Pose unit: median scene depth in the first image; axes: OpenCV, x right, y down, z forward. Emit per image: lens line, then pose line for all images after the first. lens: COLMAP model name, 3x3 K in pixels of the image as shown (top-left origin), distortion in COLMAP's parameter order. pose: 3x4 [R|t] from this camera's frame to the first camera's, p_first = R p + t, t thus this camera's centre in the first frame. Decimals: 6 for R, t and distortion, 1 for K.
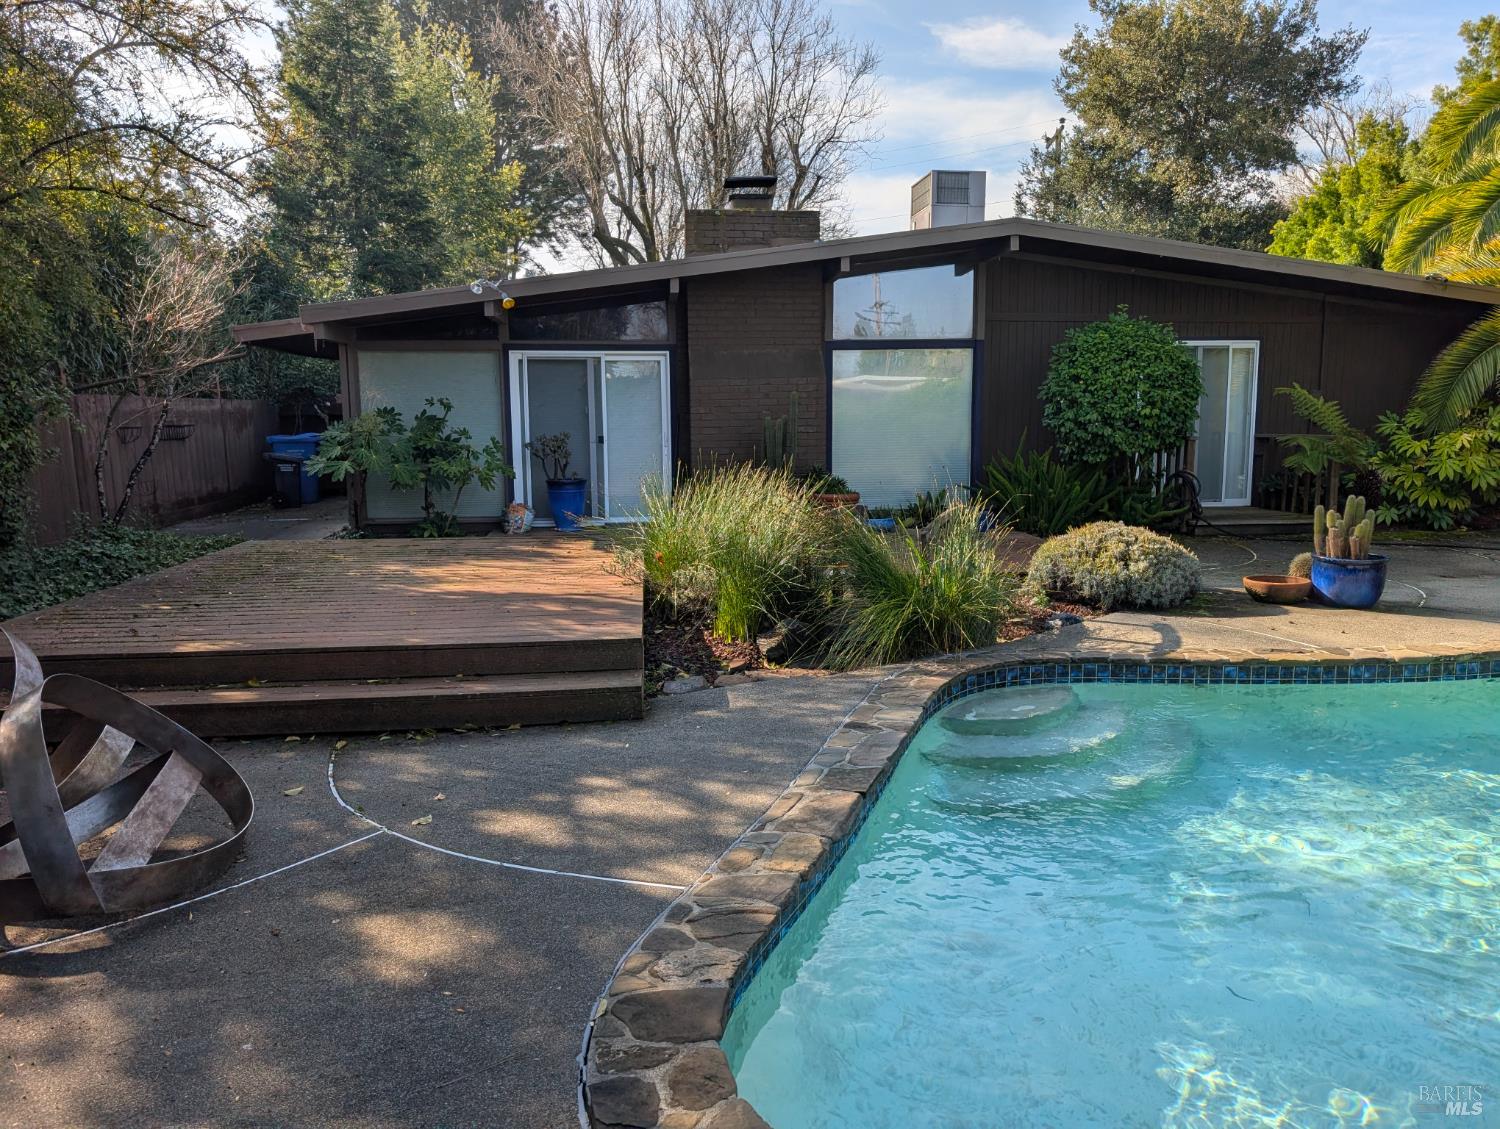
lens RADIAL K [[1086.2, 0, 757.3], [0, 1086.2, 550.3], [0, 0, 1]] dist [0.043155, -0.031879]
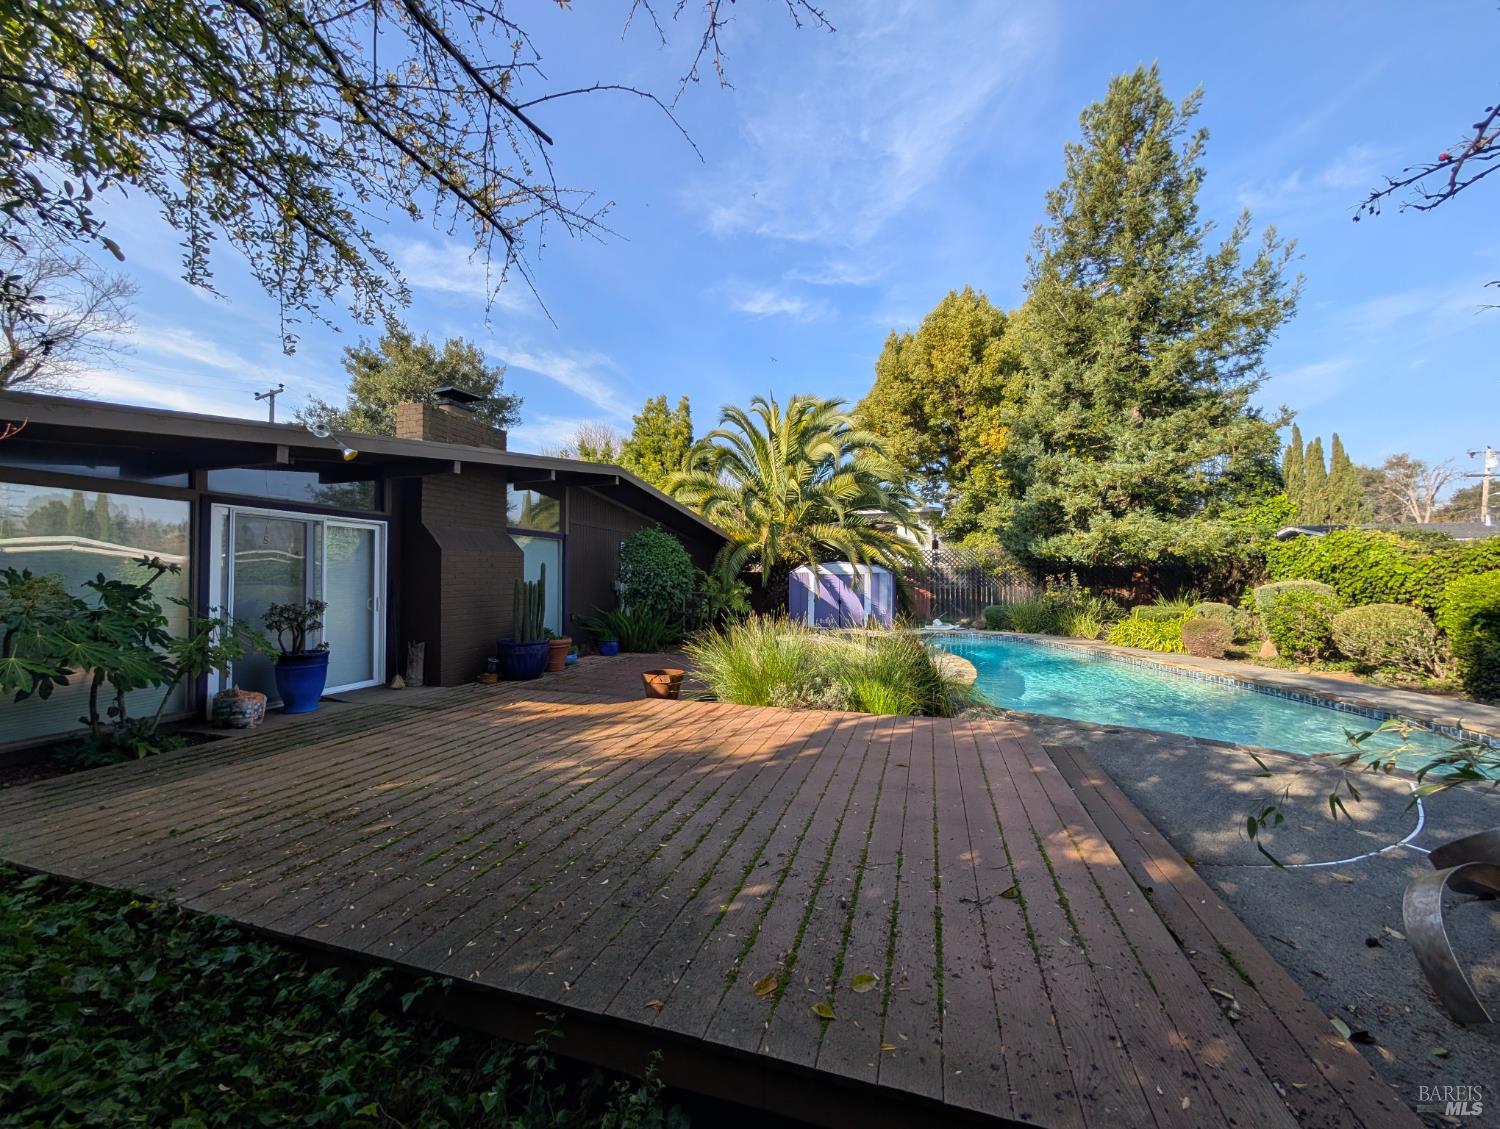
lens RADIAL K [[573.1, 0, 751.5], [0, 573.1, 564.0], [0, 0, 1]] dist [0.005412, -0.000351]
pose [[0.386698, 0.031133, 0.921681, -0.663650], [0.120621, 0.989137, -0.084019, -0.077046], [-0.914284, 0.143664, 0.378742, 0.680984]]
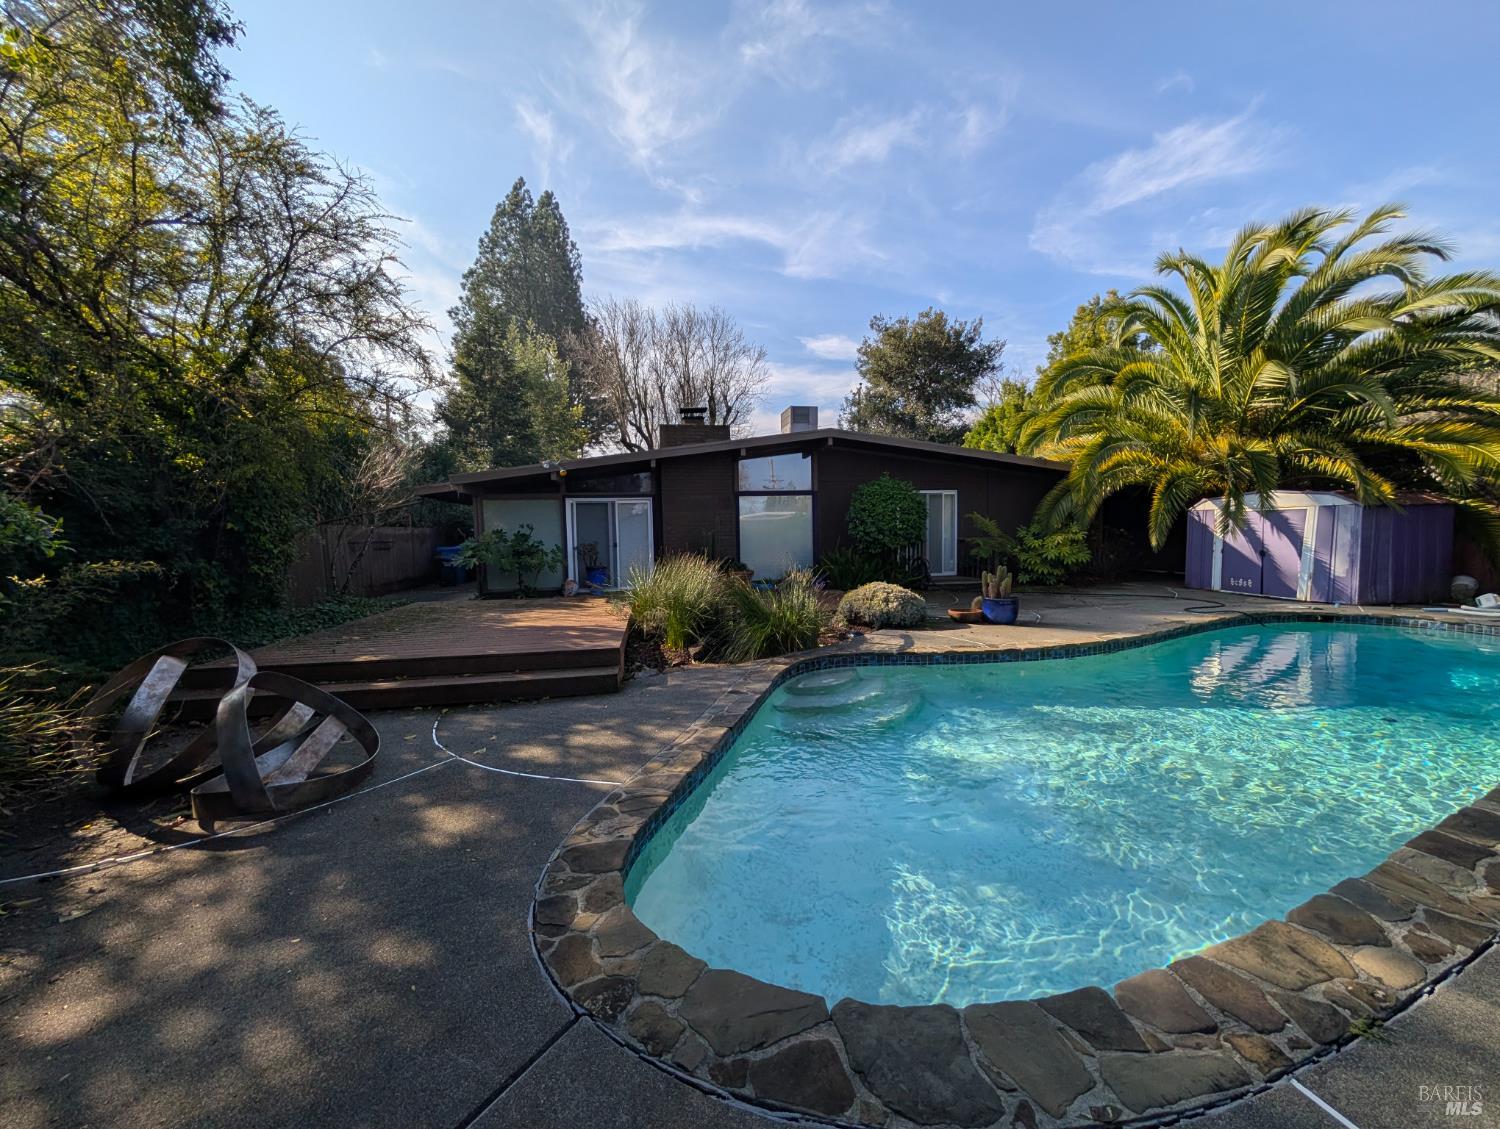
lens RADIAL K [[573.1, 0, 748.1], [0, 573.1, 567.8], [0, 0, 1]] dist [0.005412, -0.000351]
pose [[0.998198, -0.015825, 0.057888, 0.036813], [0.019723, 0.997532, -0.067392, 0.011249], [-0.056679, 0.068412, 0.996046, 0.017363]]
